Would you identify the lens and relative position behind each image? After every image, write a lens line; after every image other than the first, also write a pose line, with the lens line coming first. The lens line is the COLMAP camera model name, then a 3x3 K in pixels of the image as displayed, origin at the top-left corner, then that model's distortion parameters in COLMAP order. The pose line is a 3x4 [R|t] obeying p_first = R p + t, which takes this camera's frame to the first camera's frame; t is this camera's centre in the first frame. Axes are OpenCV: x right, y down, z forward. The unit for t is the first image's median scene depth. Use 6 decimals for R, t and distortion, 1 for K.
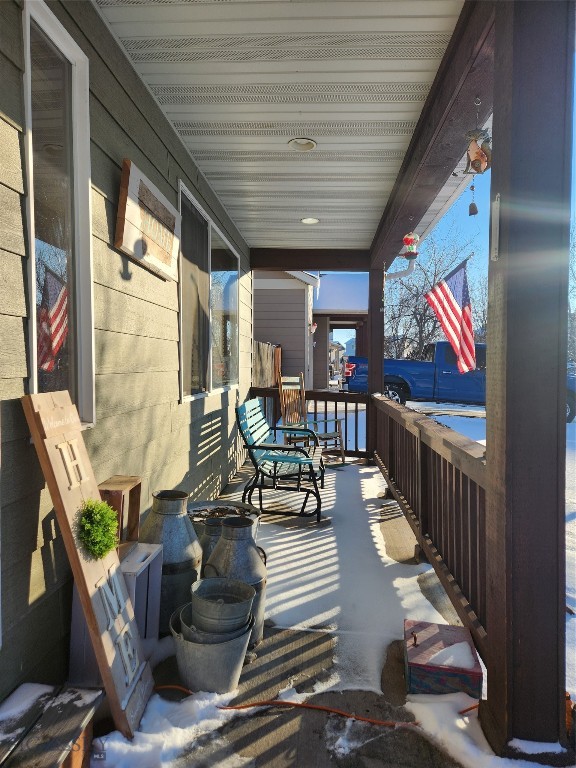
lens RADIAL K [[479.8, 0, 288.0], [0, 479.8, 384.0], [0, 0, 1]] dist [0.103979, -0.092776]
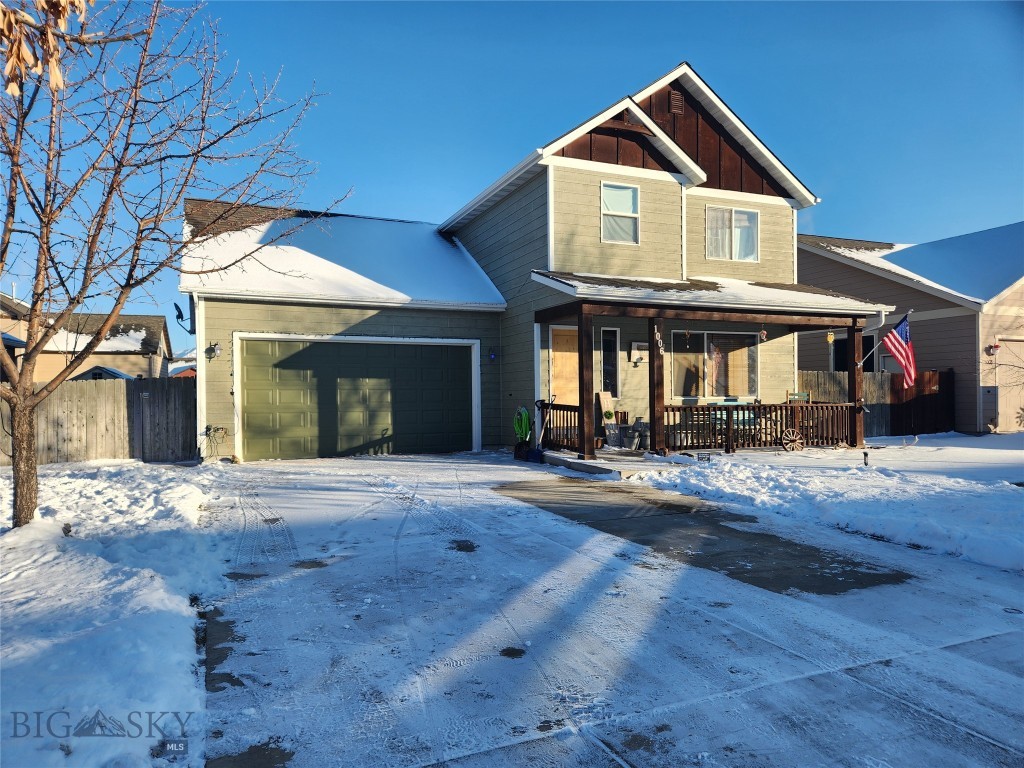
lens RADIAL K [[639.8, 0, 512.0], [0, 639.8, 384.0], [0, 0, 1]] dist [0.103979, -0.092776]
pose [[0.457130, -0.009779, -0.889346, 2.770051], [-0.025345, 0.999390, -0.024016, 0.062192], [0.889039, 0.033519, 0.456603, -1.673870]]
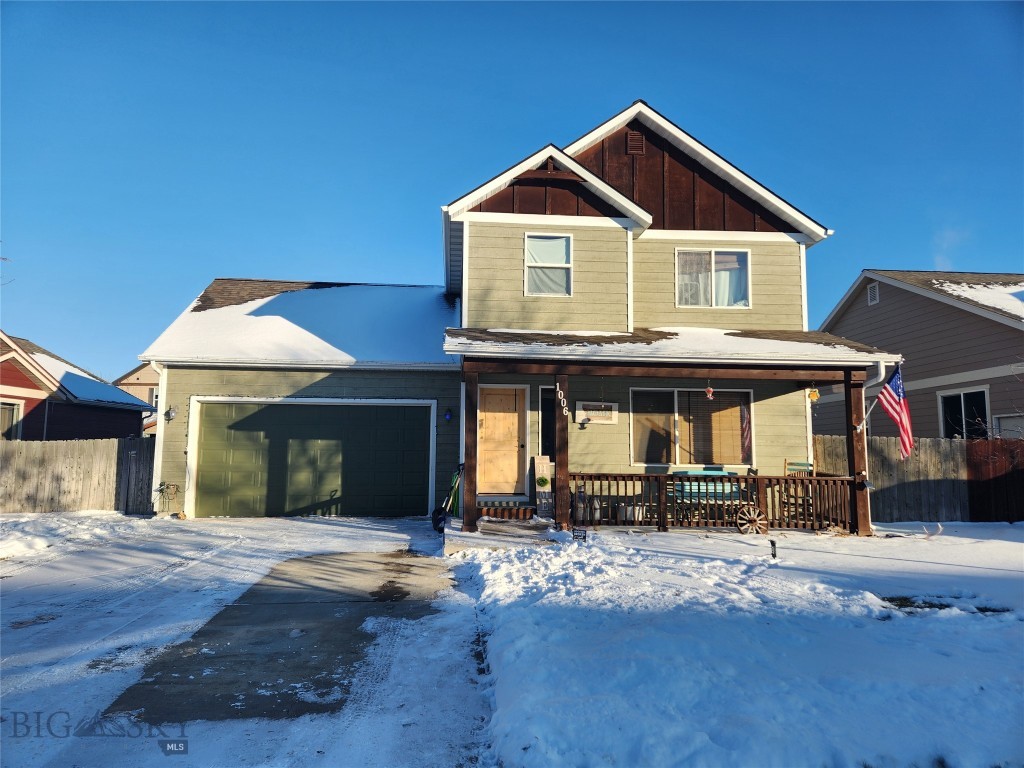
lens RADIAL K [[639.8, 0, 512.0], [0, 639.8, 384.0], [0, 0, 1]] dist [0.103979, -0.092776]
pose [[0.170236, -0.097975, -0.980521, 3.034088], [-0.043091, 0.993353, -0.106739, -0.003841], [0.984461, 0.060422, 0.164882, -0.274322]]
